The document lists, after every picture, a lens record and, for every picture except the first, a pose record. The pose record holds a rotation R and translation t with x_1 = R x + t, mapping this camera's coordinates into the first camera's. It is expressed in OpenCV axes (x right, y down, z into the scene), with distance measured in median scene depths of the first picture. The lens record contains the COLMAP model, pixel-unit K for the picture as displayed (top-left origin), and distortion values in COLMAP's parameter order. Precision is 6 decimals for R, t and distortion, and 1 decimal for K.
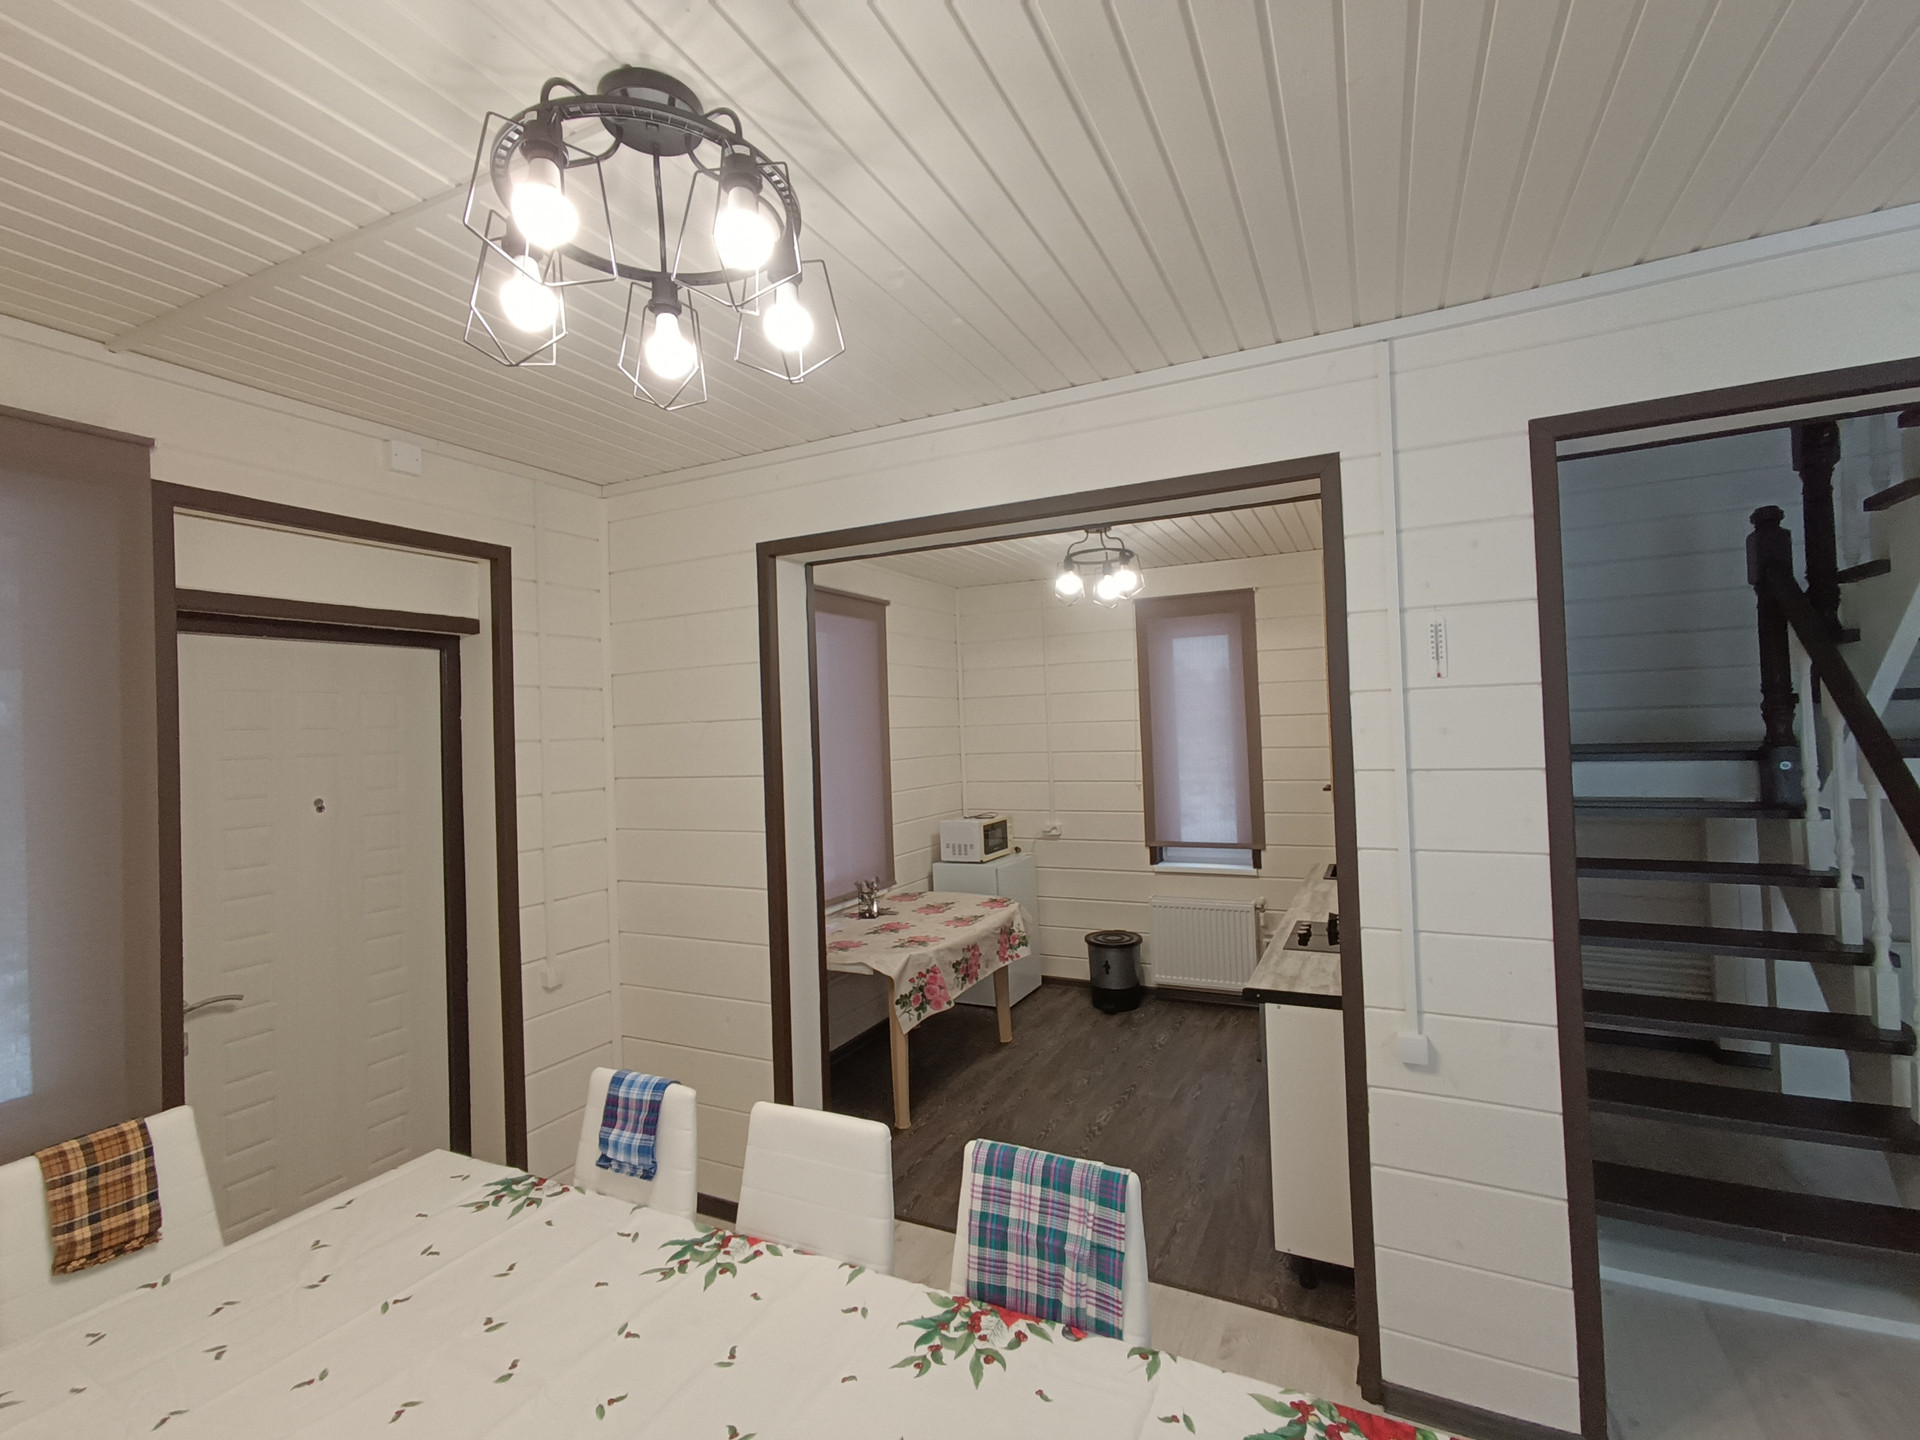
lens RADIAL K [[865.2, 0, 957.9], [0, 865.2, 713.8], [0, 0, 1]] dist [0.001985, 0.000608]
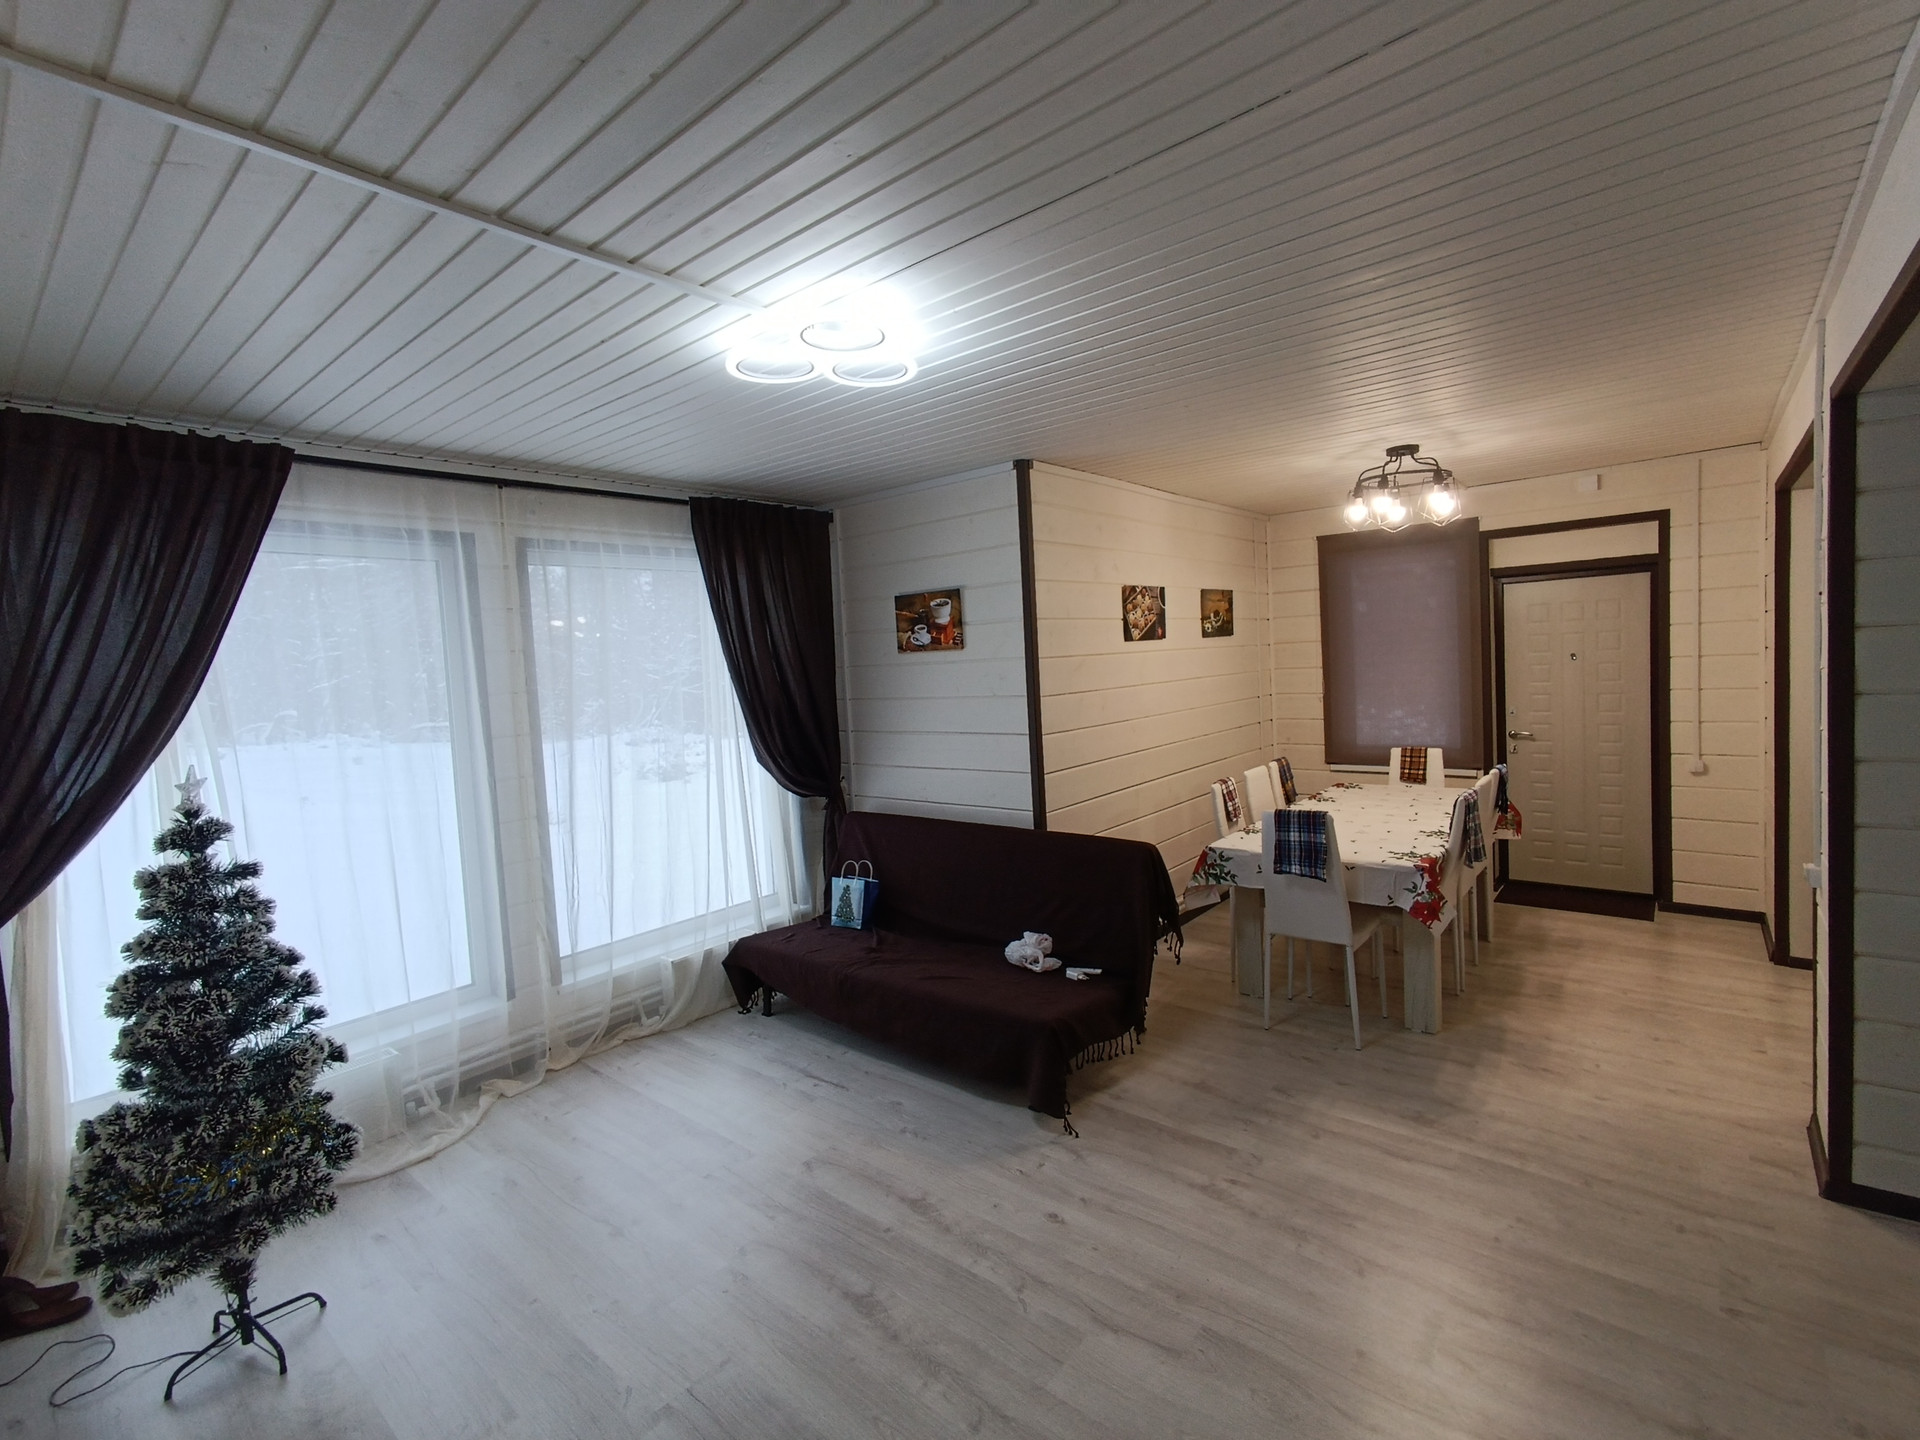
lens RADIAL K [[865.2, 0, 949.1], [0, 865.2, 713.6], [0, 0, 1]] dist [0.001985, 0.000608]
pose [[-0.241878, 0.105672, -0.964536, 1.074638], [0.077513, 0.992980, 0.089350, -0.042031], [0.967206, -0.053152, -0.248370, 0.034229]]
